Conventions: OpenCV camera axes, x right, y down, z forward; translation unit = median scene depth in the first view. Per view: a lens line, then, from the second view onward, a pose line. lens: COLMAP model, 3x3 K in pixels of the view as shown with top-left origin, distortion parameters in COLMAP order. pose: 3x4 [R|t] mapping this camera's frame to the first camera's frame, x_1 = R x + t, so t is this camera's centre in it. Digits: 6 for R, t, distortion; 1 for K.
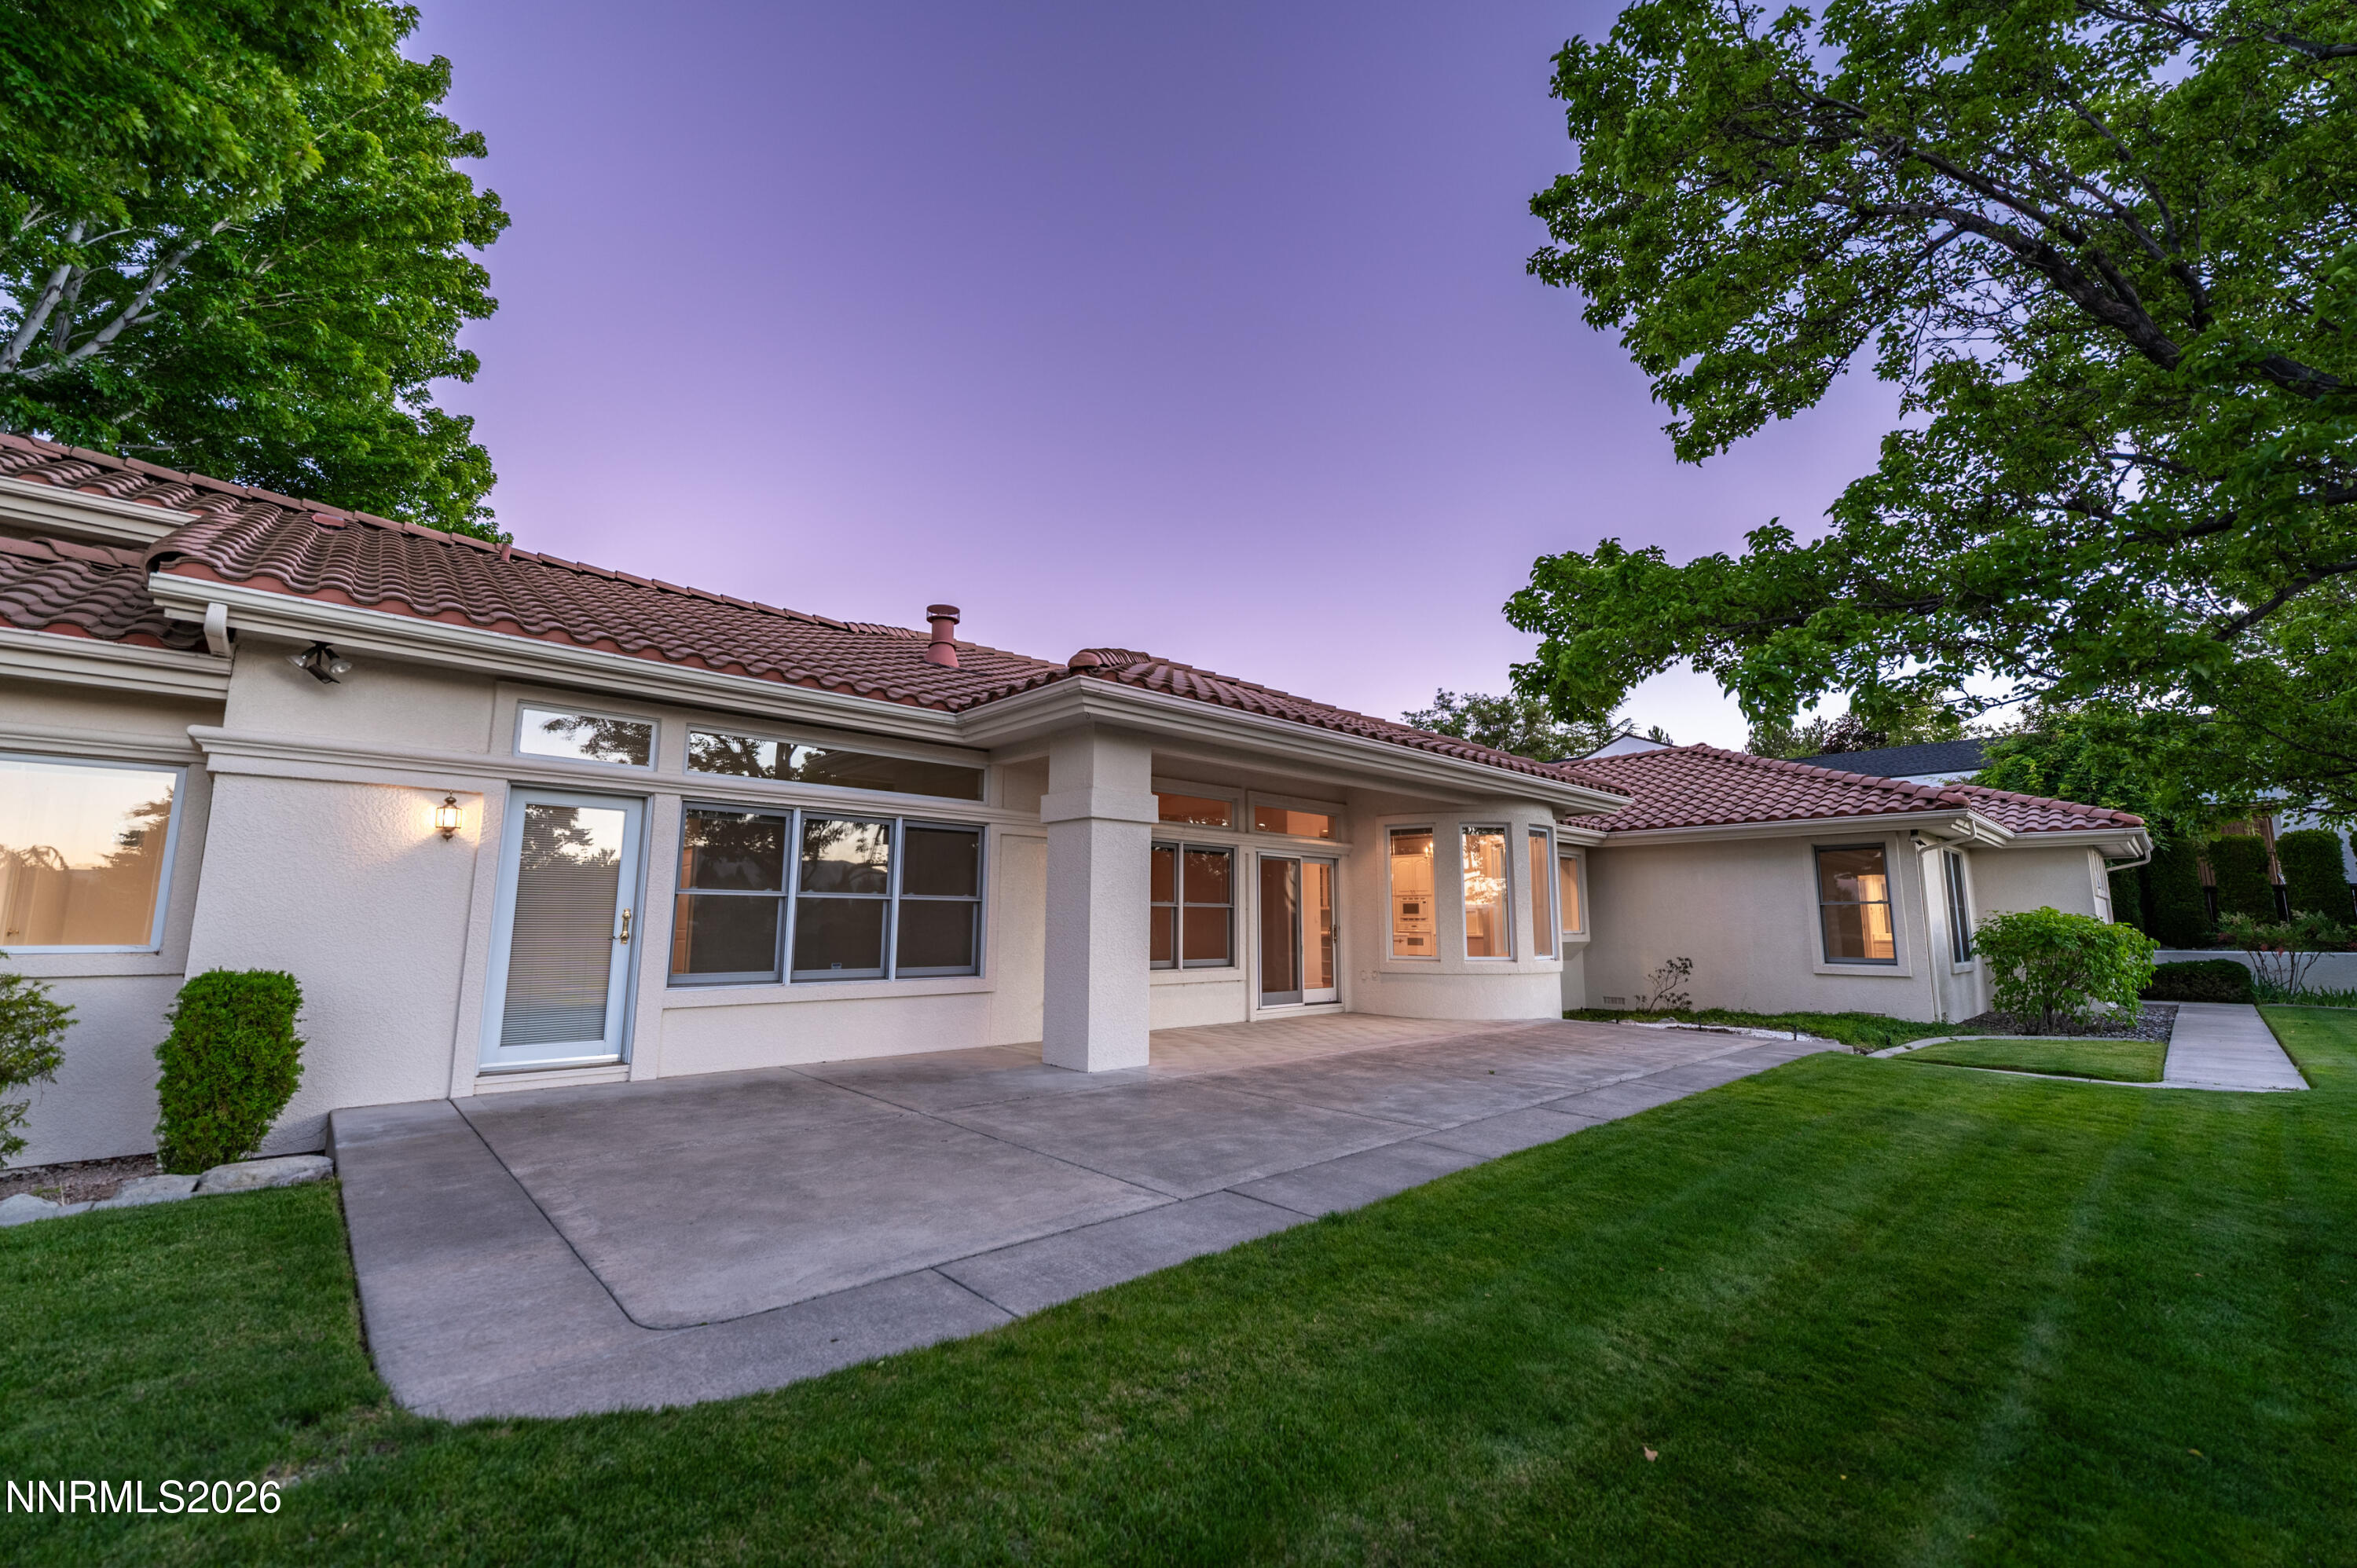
lens RADIAL K [[948.4, 0, 1173.3], [0, 948.4, 792.9], [0, 0, 1]] dist [-0.000248, 0.000002]
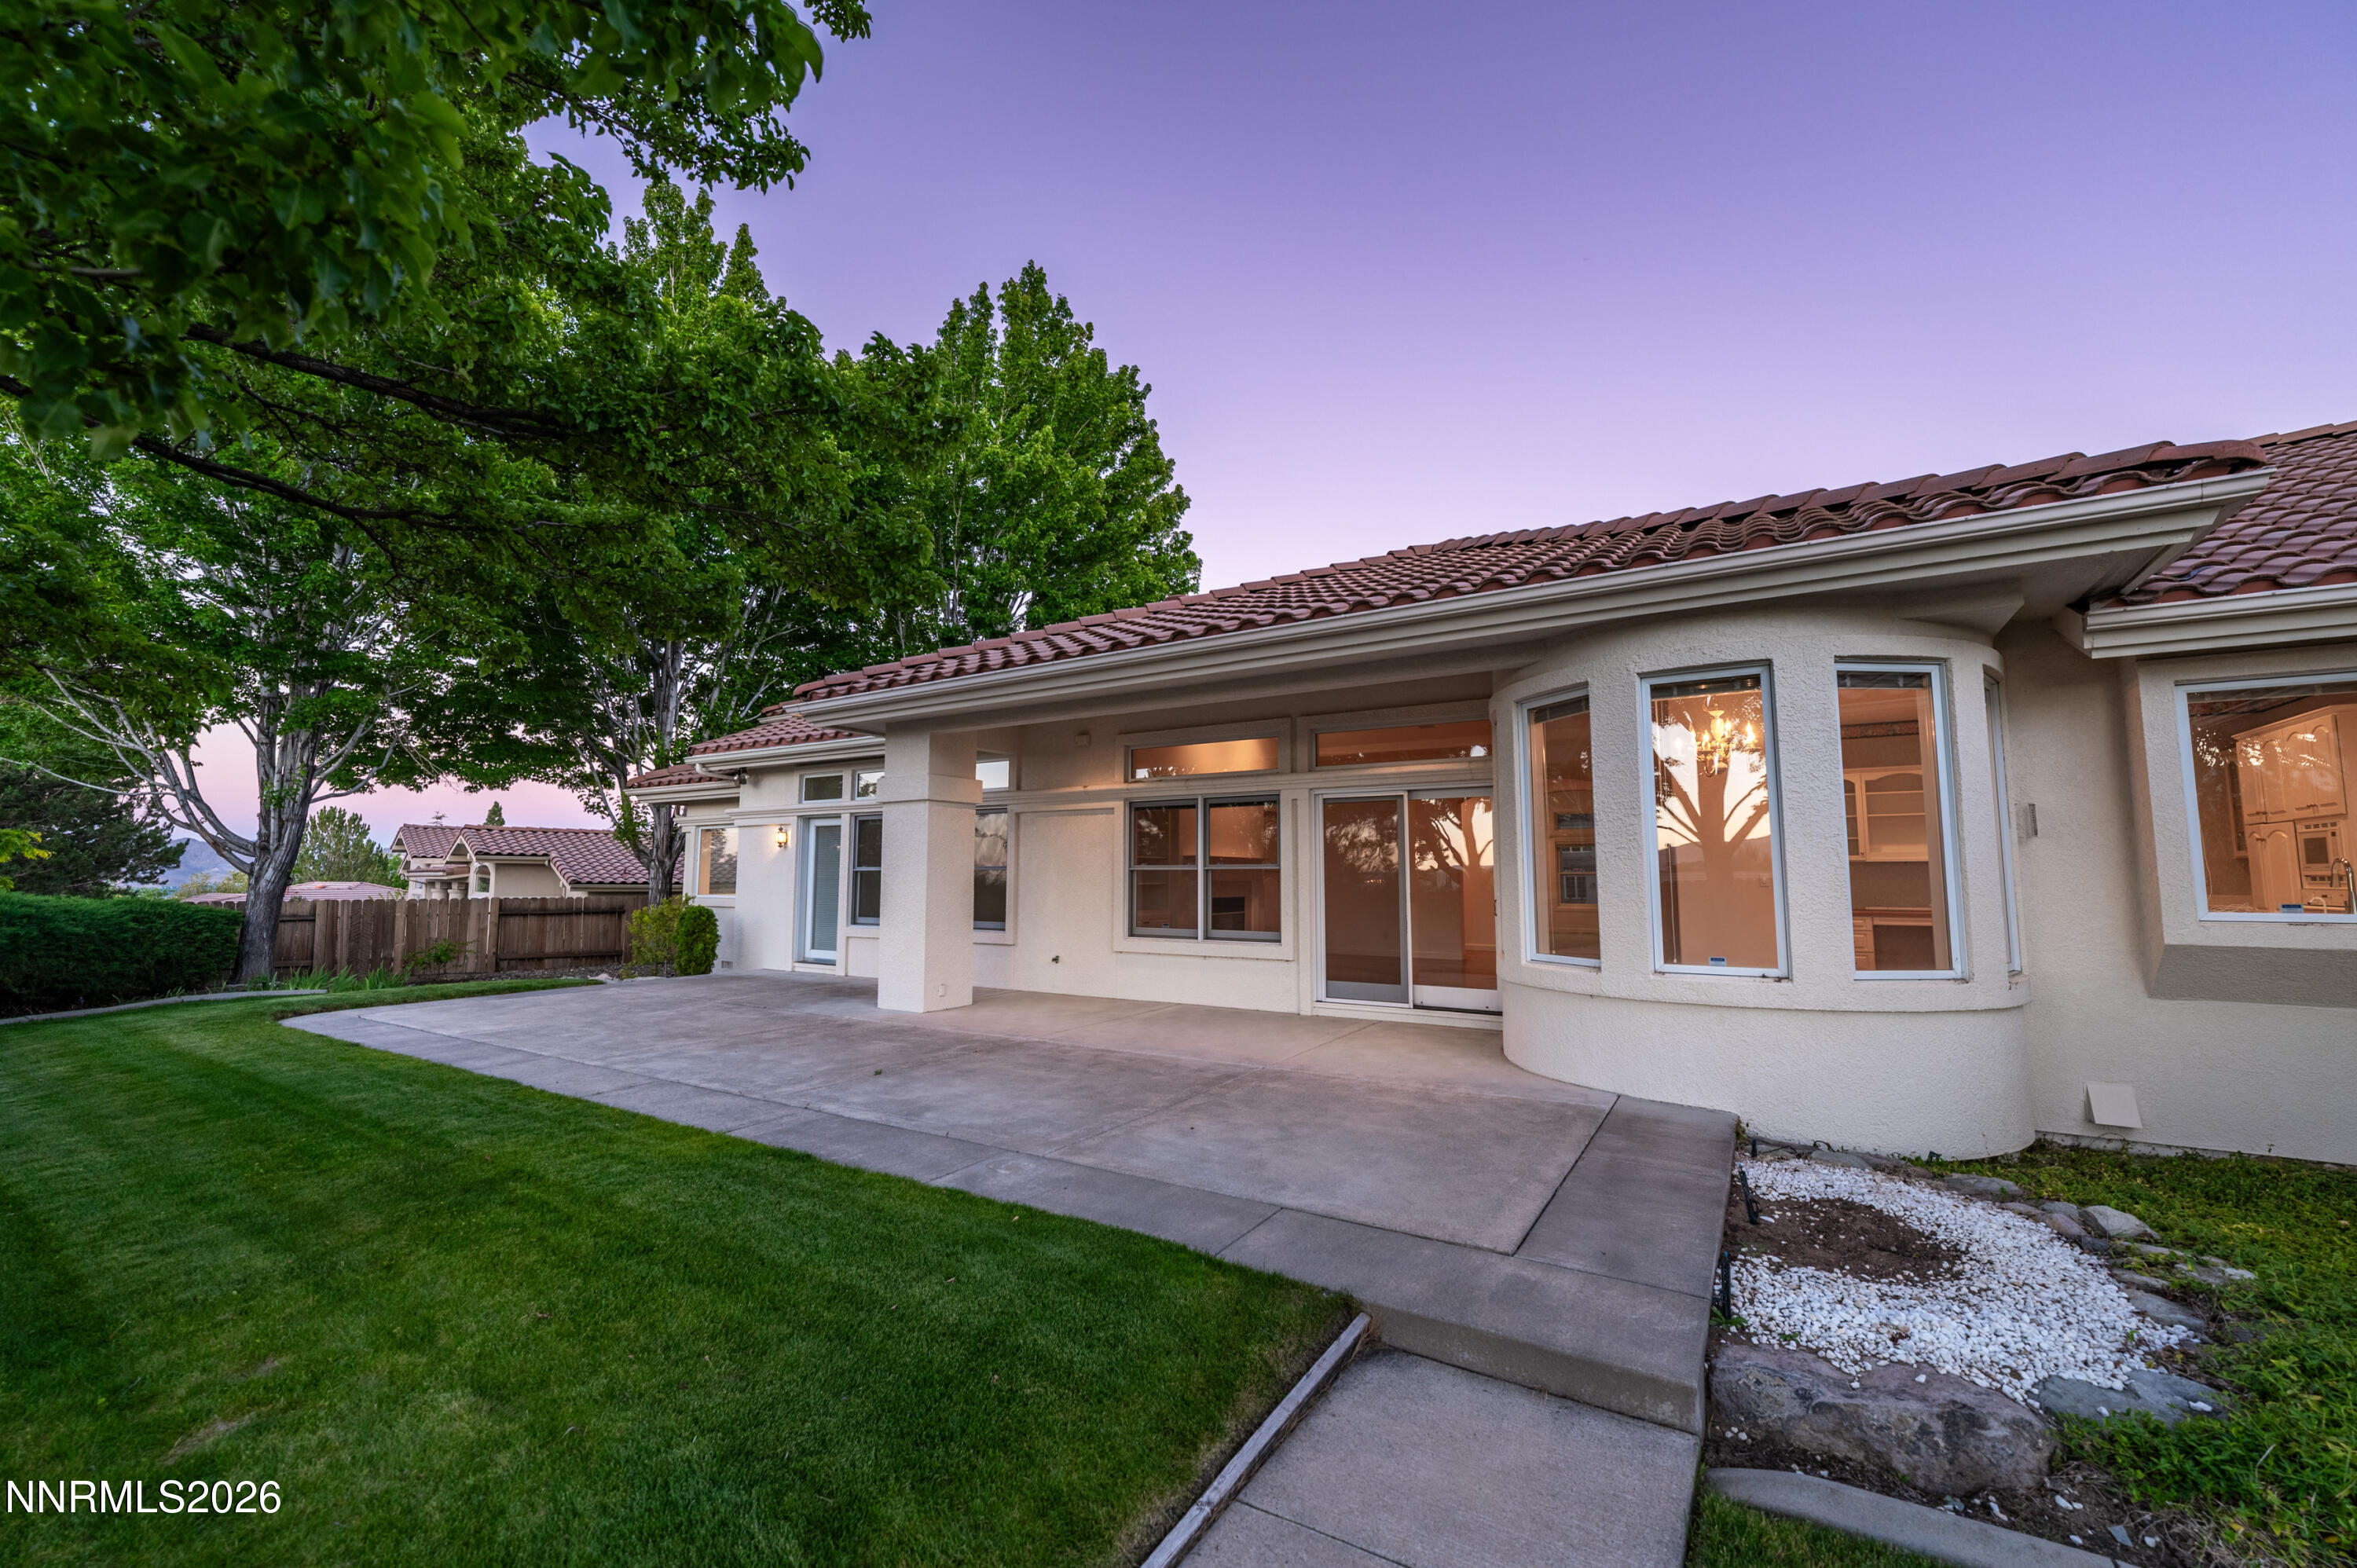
lens RADIAL K [[948.4, 0, 1175.0], [0, 948.4, 776.3], [0, 0, 1]] dist [-0.000248, 0.000002]
pose [[0.265529, -0.119337, -0.956689, 0.834636], [0.124553, 0.988240, -0.088703, 0.105491], [0.956023, -0.095605, 0.277270, 0.713298]]
